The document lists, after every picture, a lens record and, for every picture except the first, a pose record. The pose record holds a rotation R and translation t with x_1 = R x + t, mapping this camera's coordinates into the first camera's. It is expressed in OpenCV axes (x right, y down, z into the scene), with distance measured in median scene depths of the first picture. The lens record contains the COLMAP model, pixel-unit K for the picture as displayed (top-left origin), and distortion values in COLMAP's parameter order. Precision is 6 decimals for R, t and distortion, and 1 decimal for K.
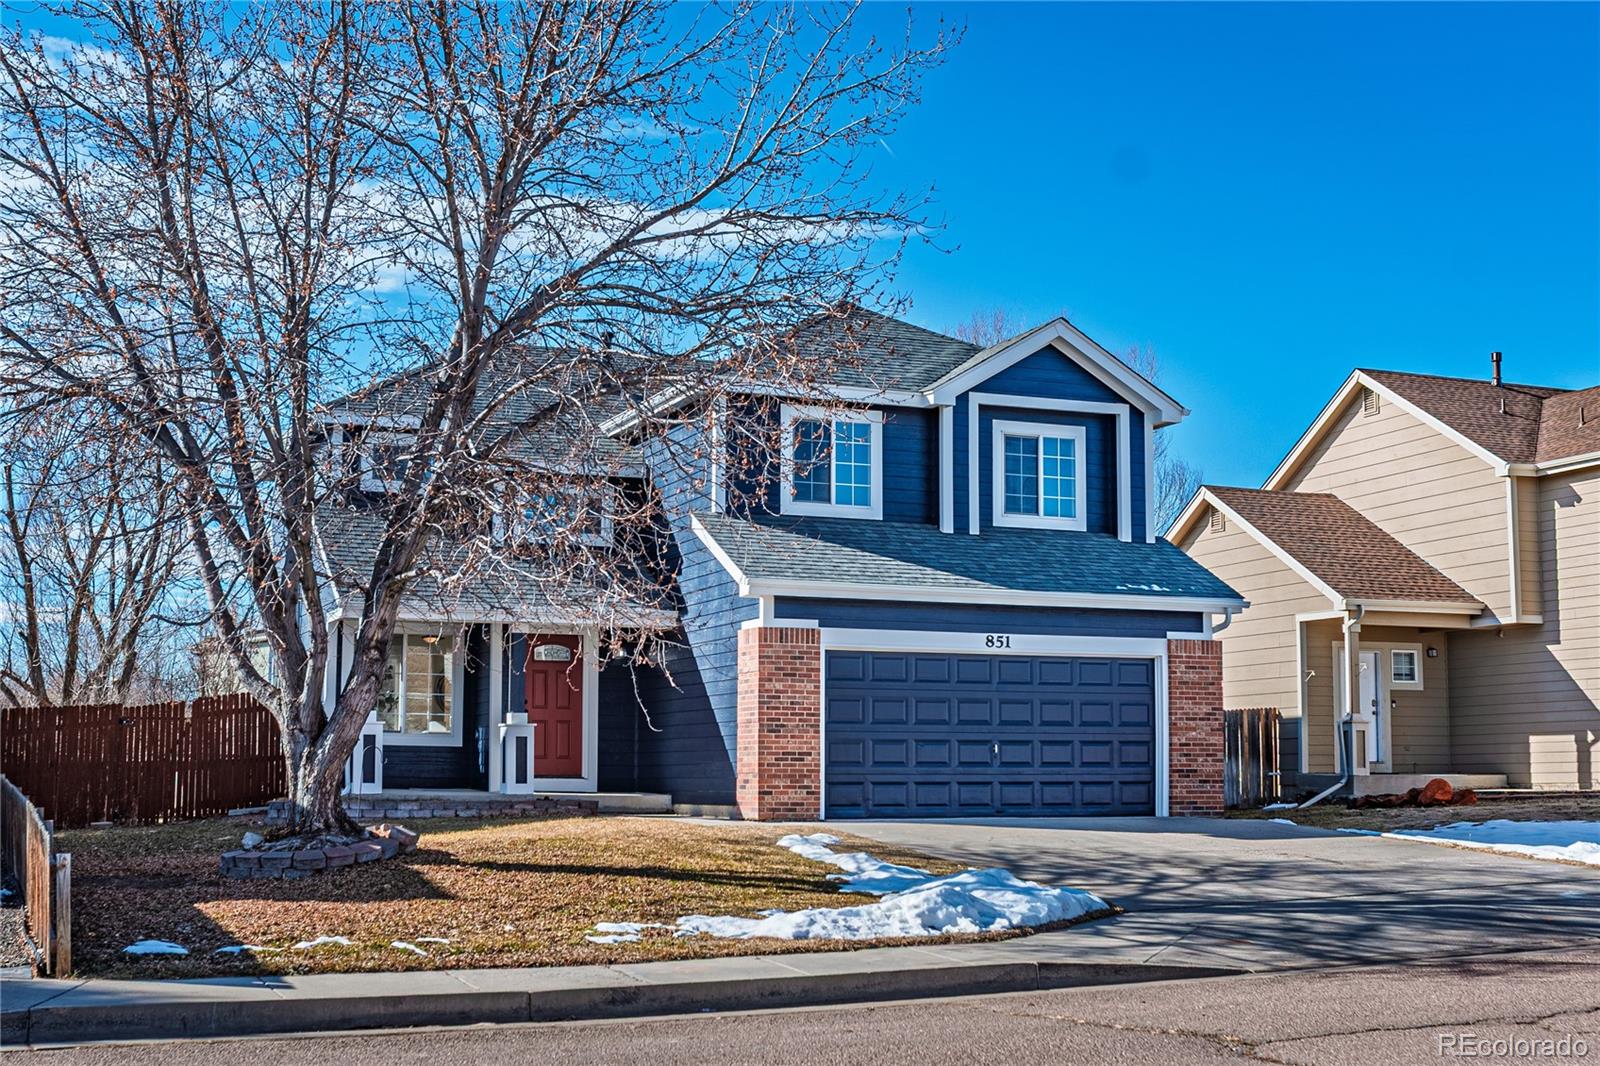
lens RADIAL K [[2208.4, 0, 799.0], [0, 2208.4, 615.8], [0, 0, 1]] dist [-0.137087, 0.050015]
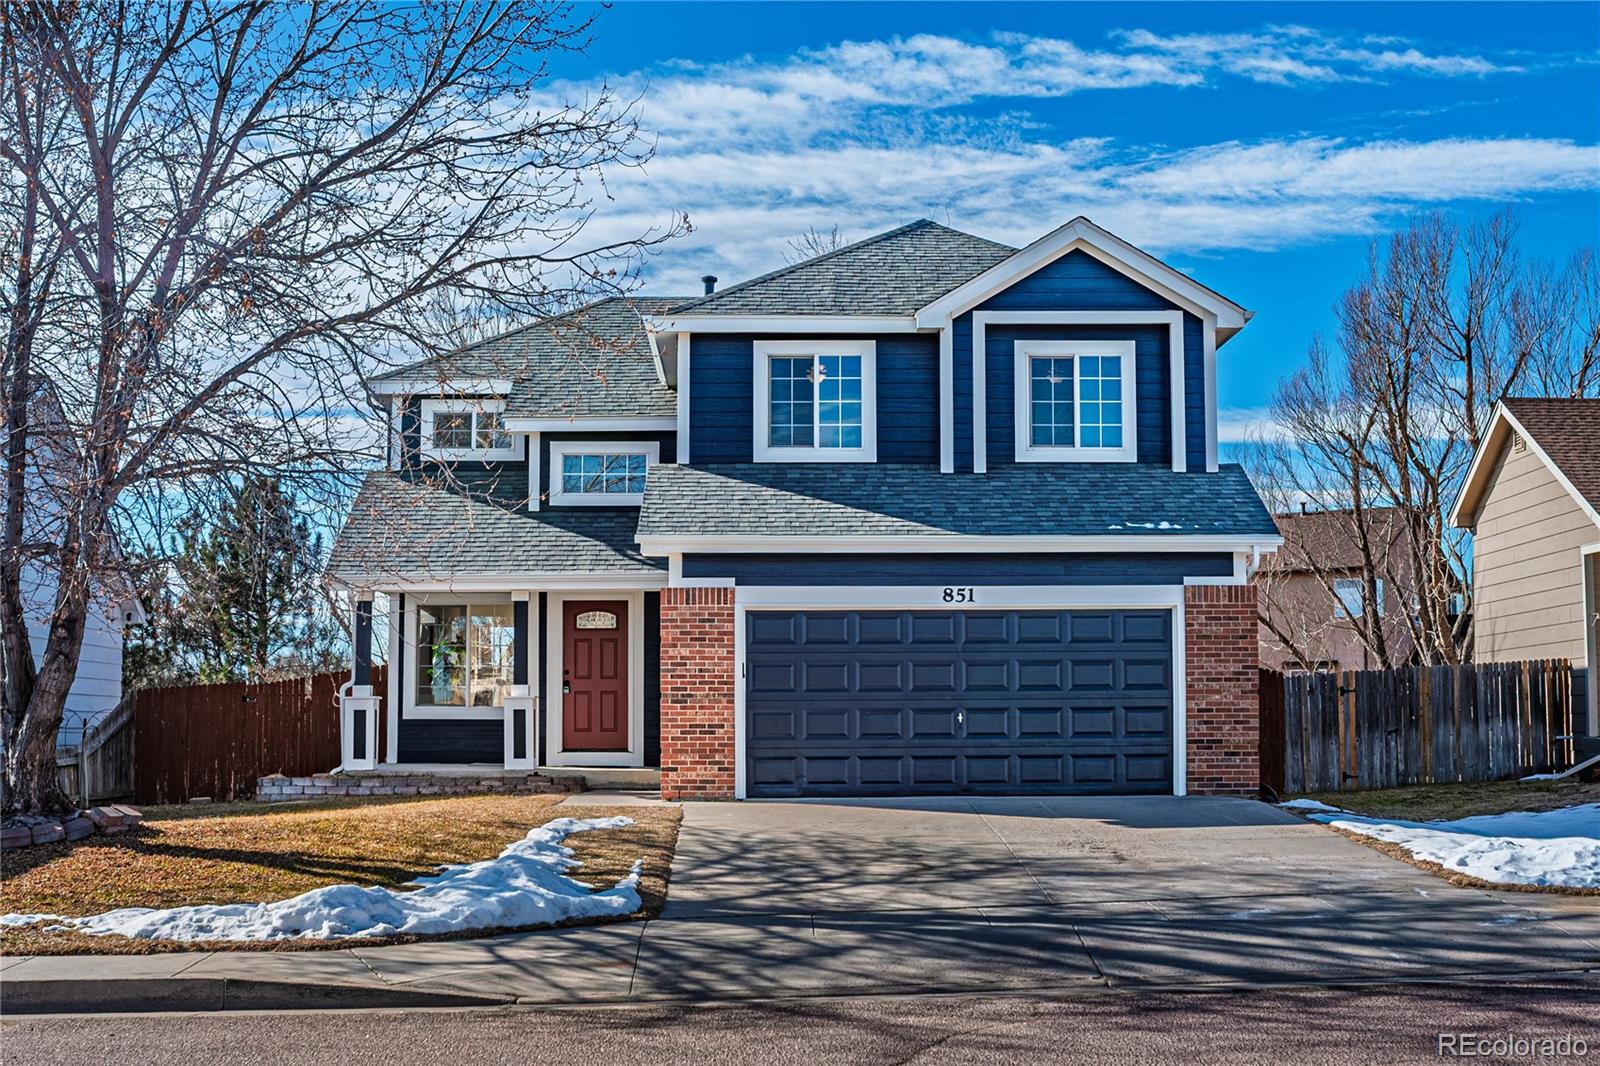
lens RADIAL K [[2208.4, 0, 799.0], [0, 2208.4, 615.8], [0, 0, 1]] dist [-0.137087, 0.050015]
pose [[0.922372, -0.027743, -0.385306, 0.355709], [0.034838, 0.999327, 0.011445, 0.007436], [0.384729, -0.023980, 0.922718, 0.164640]]
